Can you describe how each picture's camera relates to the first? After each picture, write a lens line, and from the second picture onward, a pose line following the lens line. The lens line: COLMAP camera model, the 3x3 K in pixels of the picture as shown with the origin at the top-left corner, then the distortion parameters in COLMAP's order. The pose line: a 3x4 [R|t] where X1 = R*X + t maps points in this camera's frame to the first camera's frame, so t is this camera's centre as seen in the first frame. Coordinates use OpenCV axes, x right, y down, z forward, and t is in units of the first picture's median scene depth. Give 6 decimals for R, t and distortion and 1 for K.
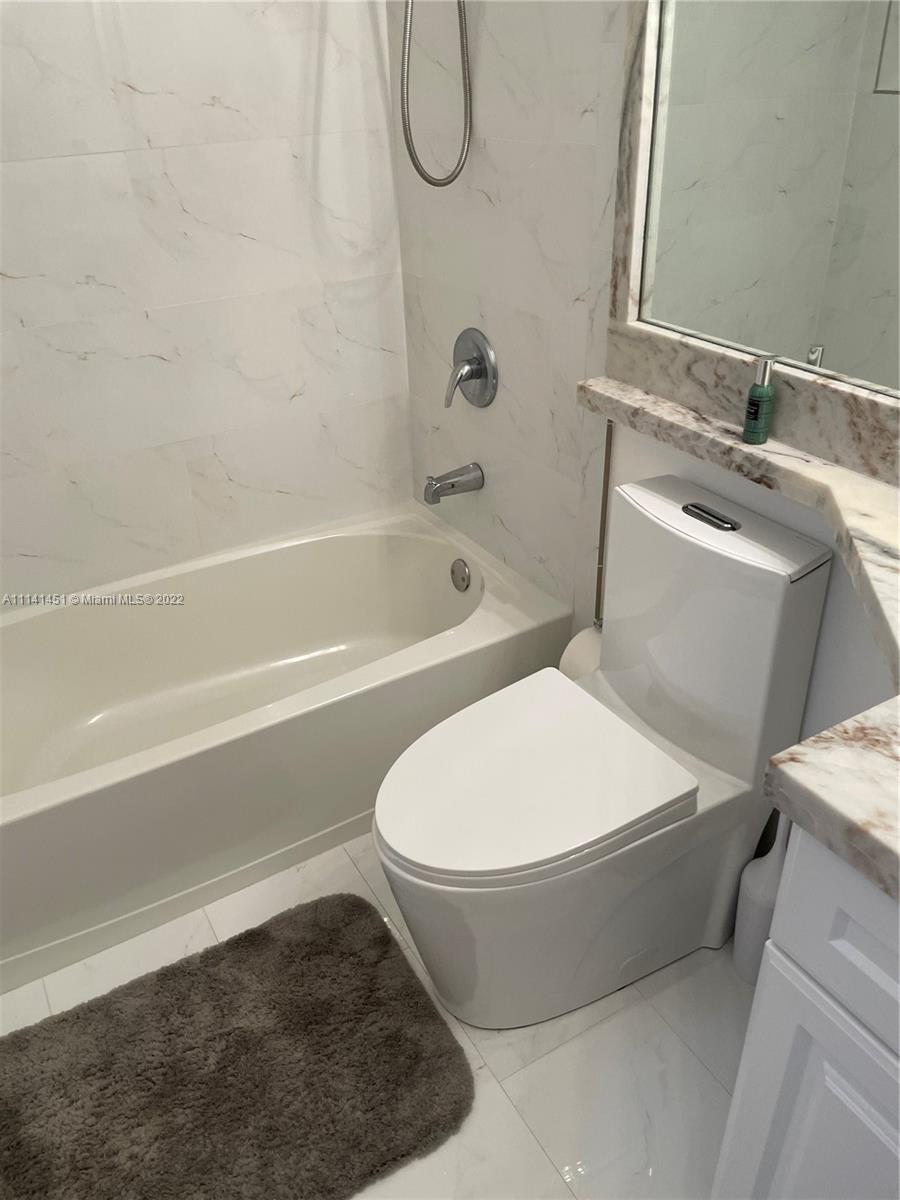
lens RADIAL K [[913.9, 0, 450.0], [0, 913.9, 600.0], [0, 0, 1]] dist [0.087542, -0.131694]
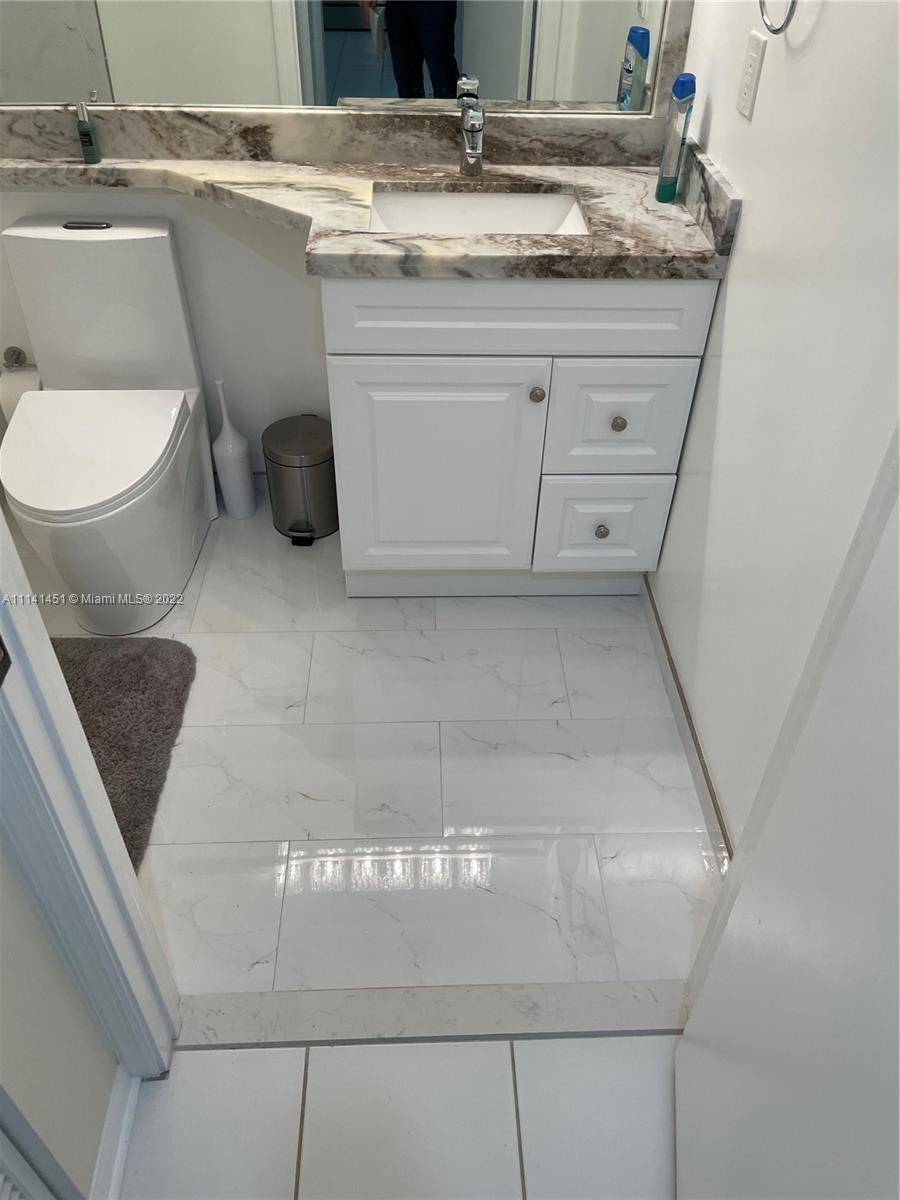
lens RADIAL K [[913.9, 0, 450.0], [0, 913.9, 600.0], [0, 0, 1]] dist [0.087542, -0.131694]
pose [[0.471742, -0.541705, 0.695711, -0.831470], [0.420438, 0.831744, 0.362538, 0.117580], [-0.775042, 0.121479, 0.620123, -0.296614]]
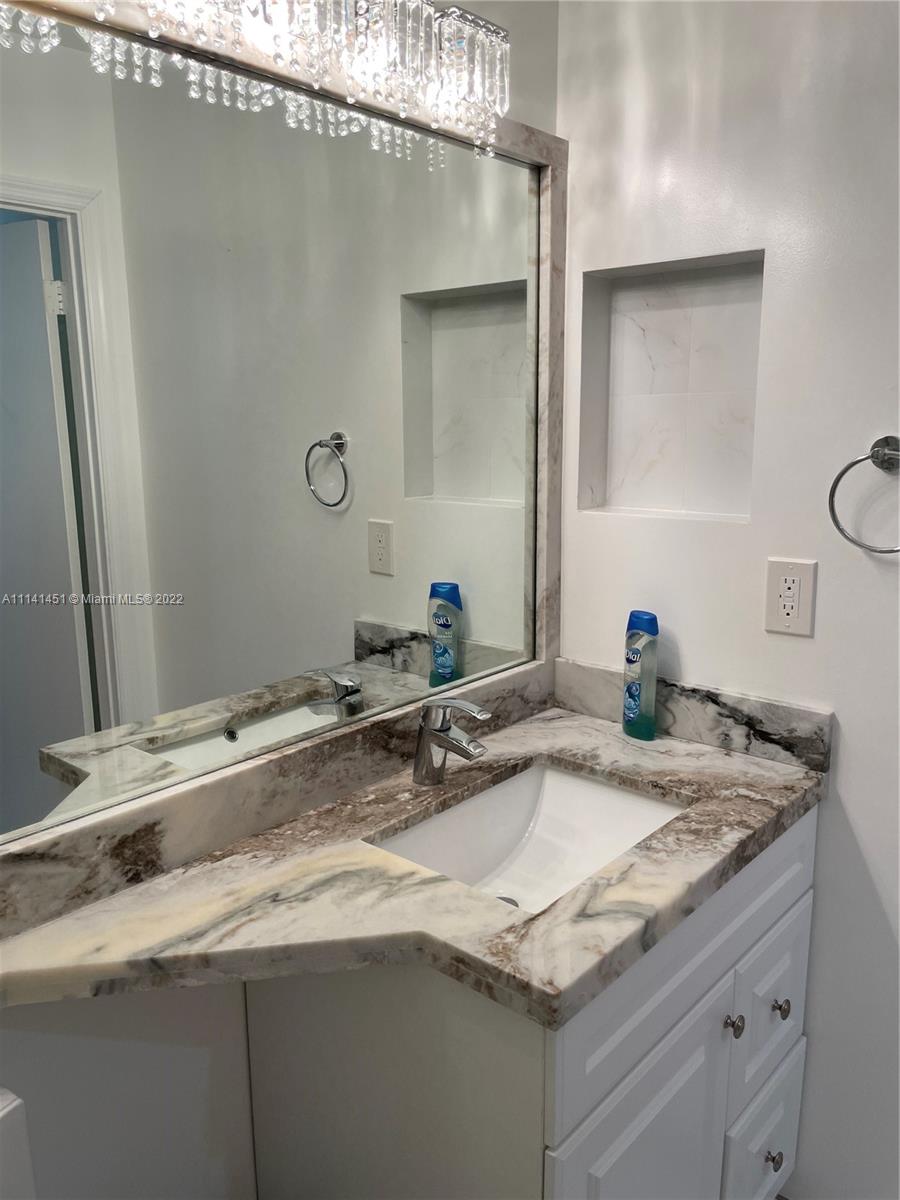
lens RADIAL K [[913.9, 0, 450.0], [0, 913.9, 600.0], [0, 0, 1]] dist [0.087542, -0.131694]
pose [[-0.327094, -0.146301, 0.933598, -0.382069], [0.506987, 0.806558, 0.304020, -0.393166], [-0.797479, 0.572766, -0.189647, 0.594596]]
